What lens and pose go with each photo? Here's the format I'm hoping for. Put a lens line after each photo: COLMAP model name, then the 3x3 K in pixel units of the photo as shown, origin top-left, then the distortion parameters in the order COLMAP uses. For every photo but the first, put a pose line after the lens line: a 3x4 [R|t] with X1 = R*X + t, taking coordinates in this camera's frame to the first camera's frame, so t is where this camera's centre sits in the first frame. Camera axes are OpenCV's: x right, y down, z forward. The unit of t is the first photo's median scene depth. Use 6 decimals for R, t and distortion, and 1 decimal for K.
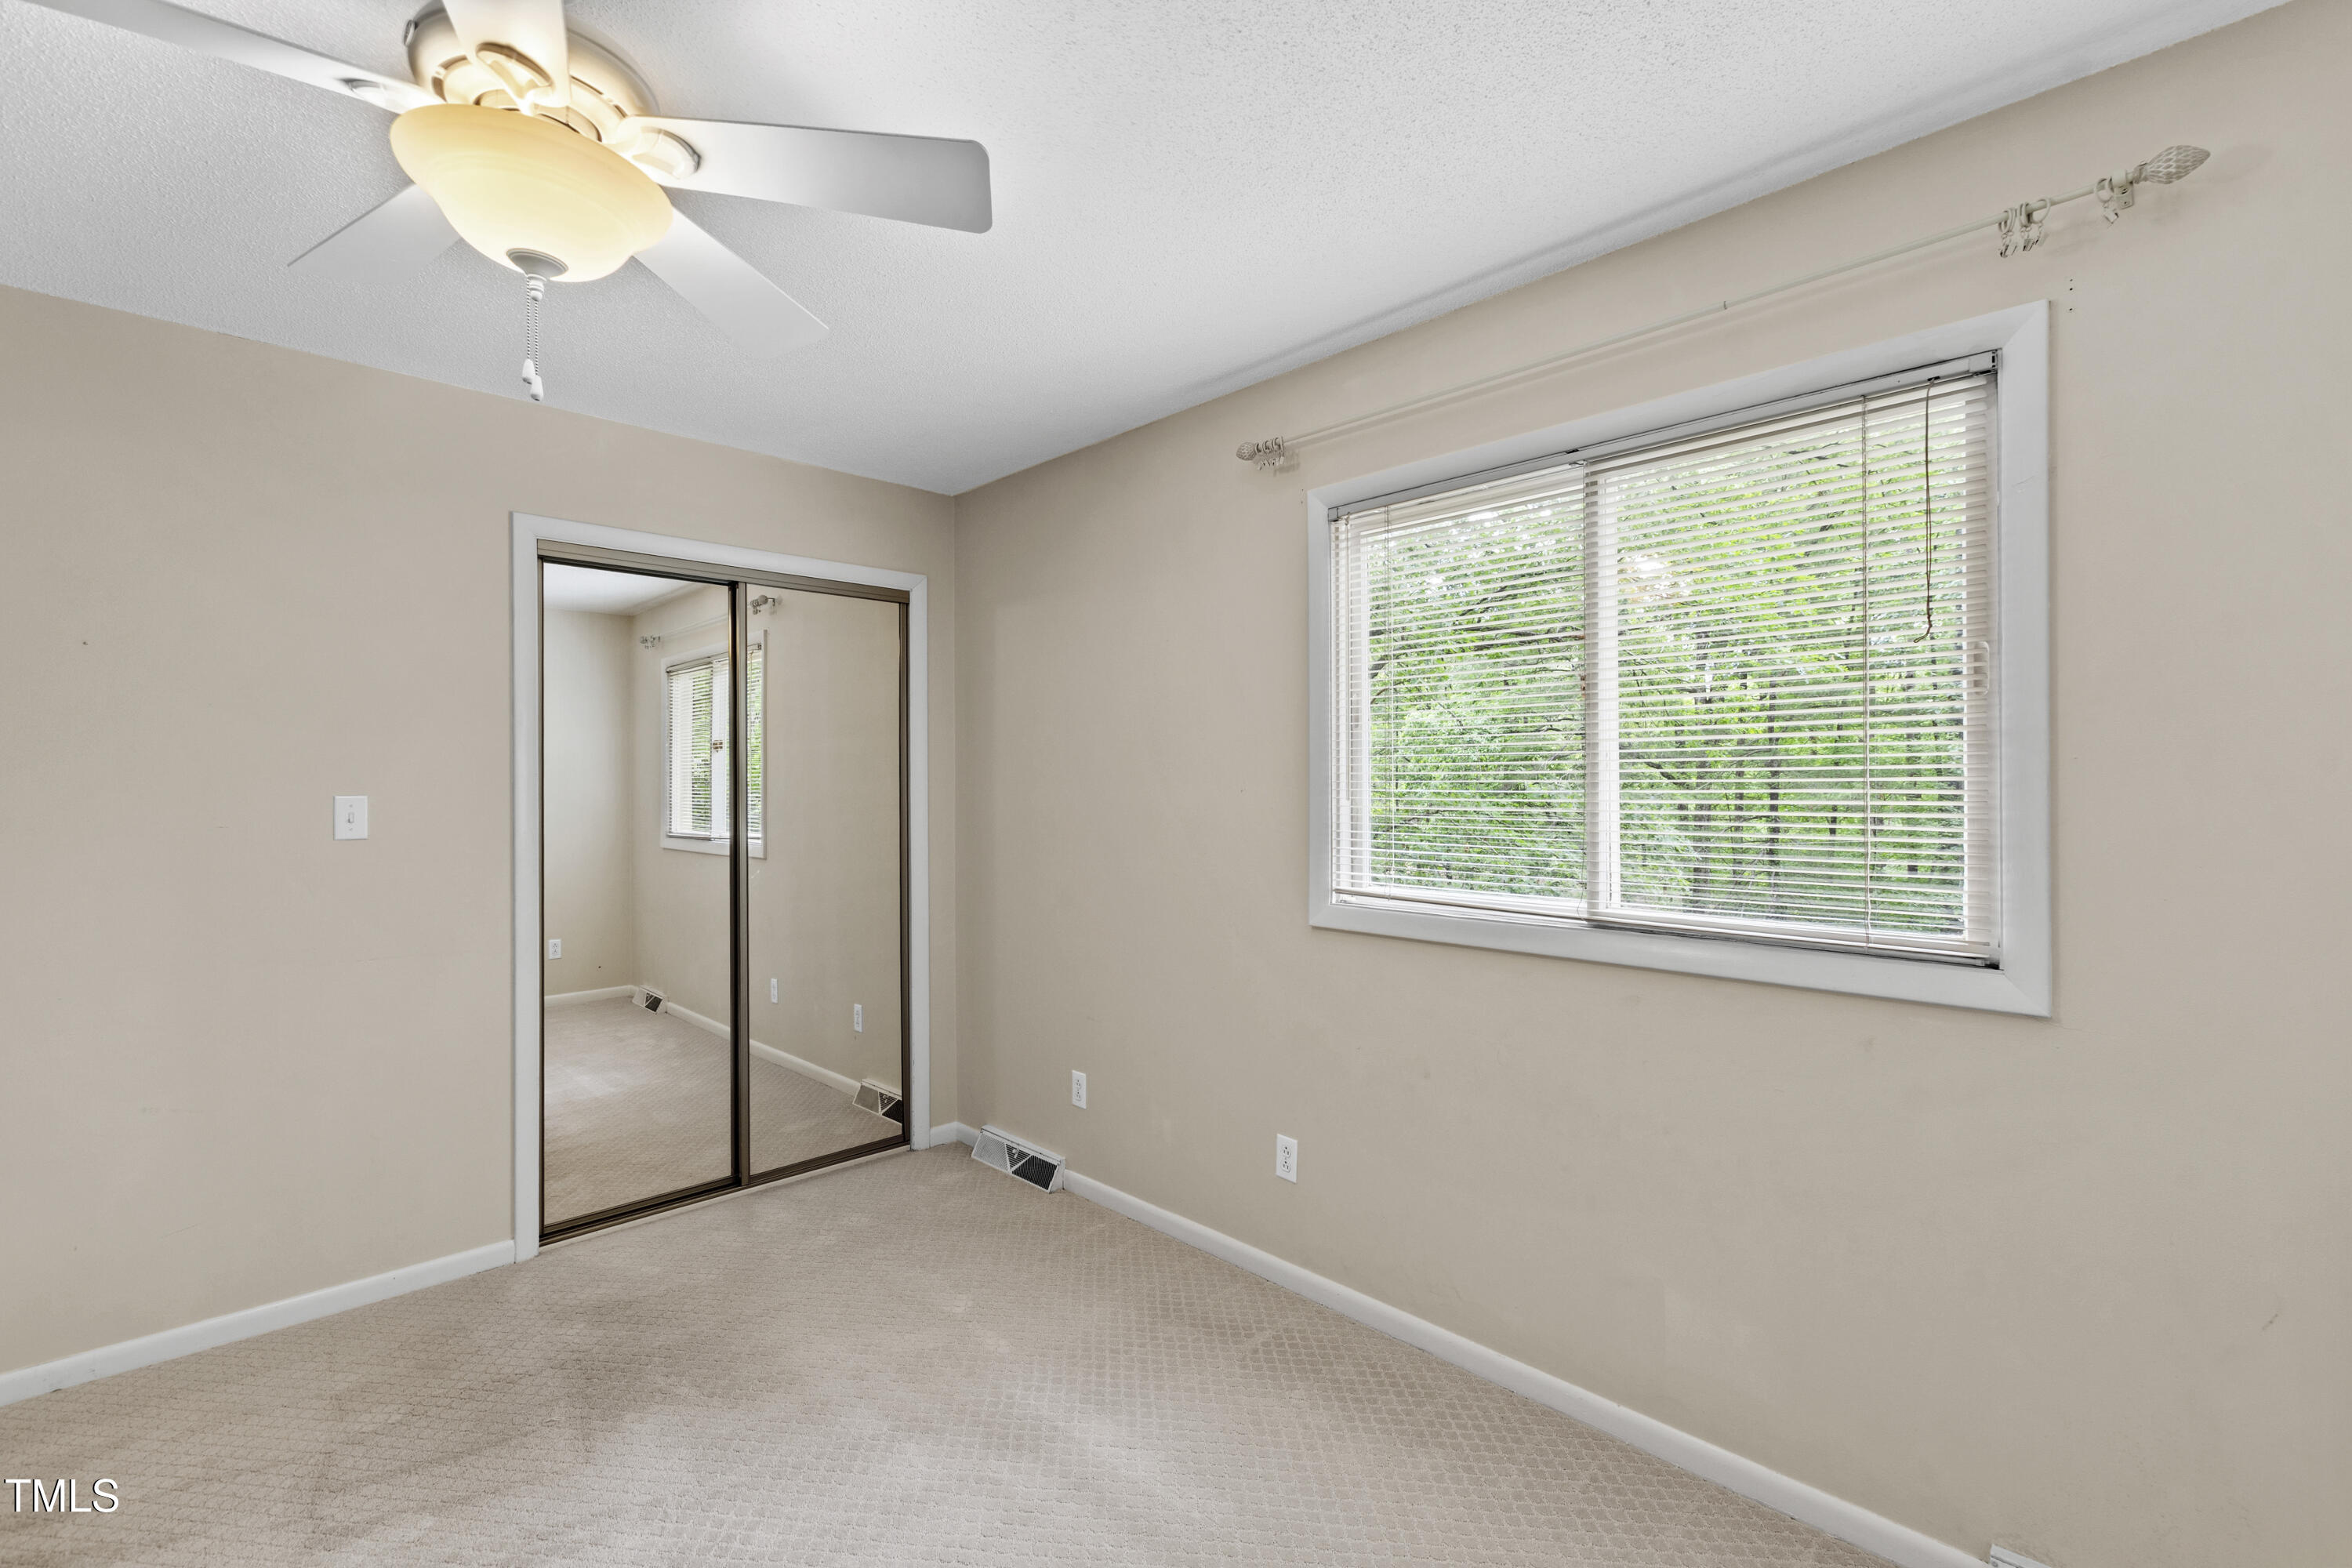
lens RADIAL K [[1039.4, 0, 1176.0], [0, 1039.4, 784.0], [0, 0, 1]] dist [-0.000451, -0.000088]
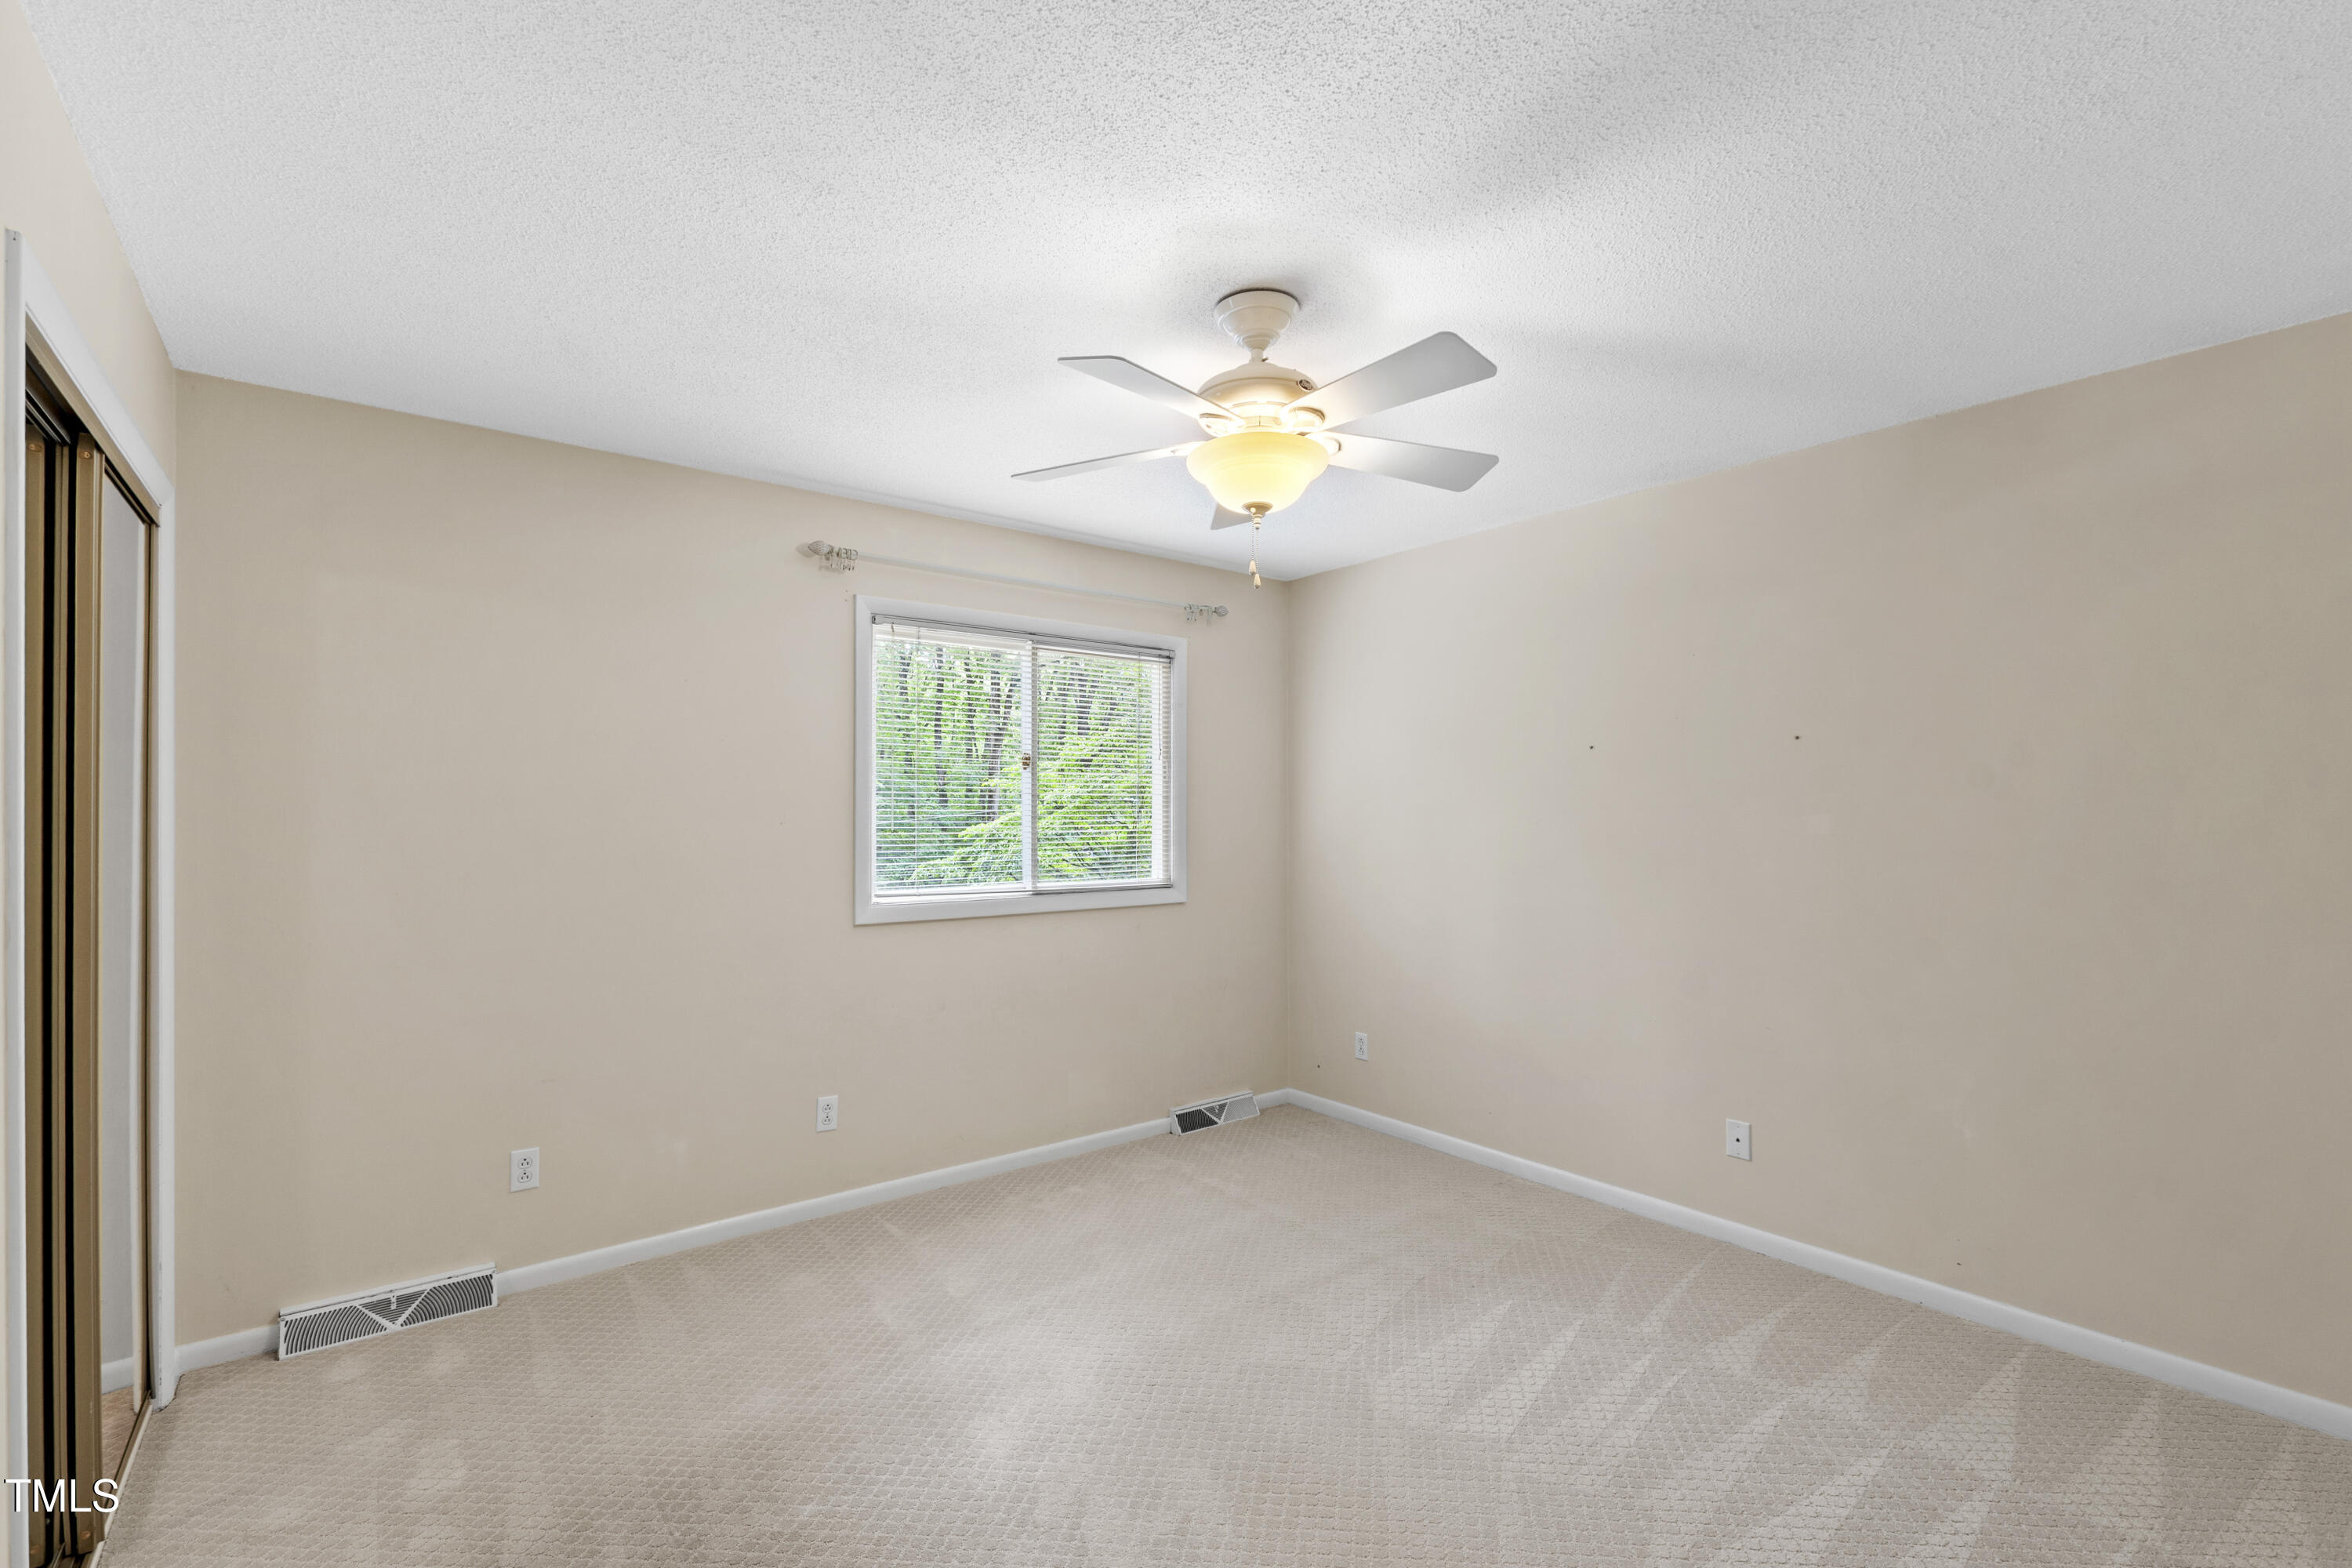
lens RADIAL K [[1029.3, 0, 1153.6], [0, 1029.3, 802.8], [0, 0, 1]] dist [0.002235, 0.000020]
pose [[0.118377, 0.009554, 0.992923, -1.174650], [0.002838, 0.999946, -0.009960, -0.005597], [-0.992965, 0.003997, 0.118344, 0.487773]]
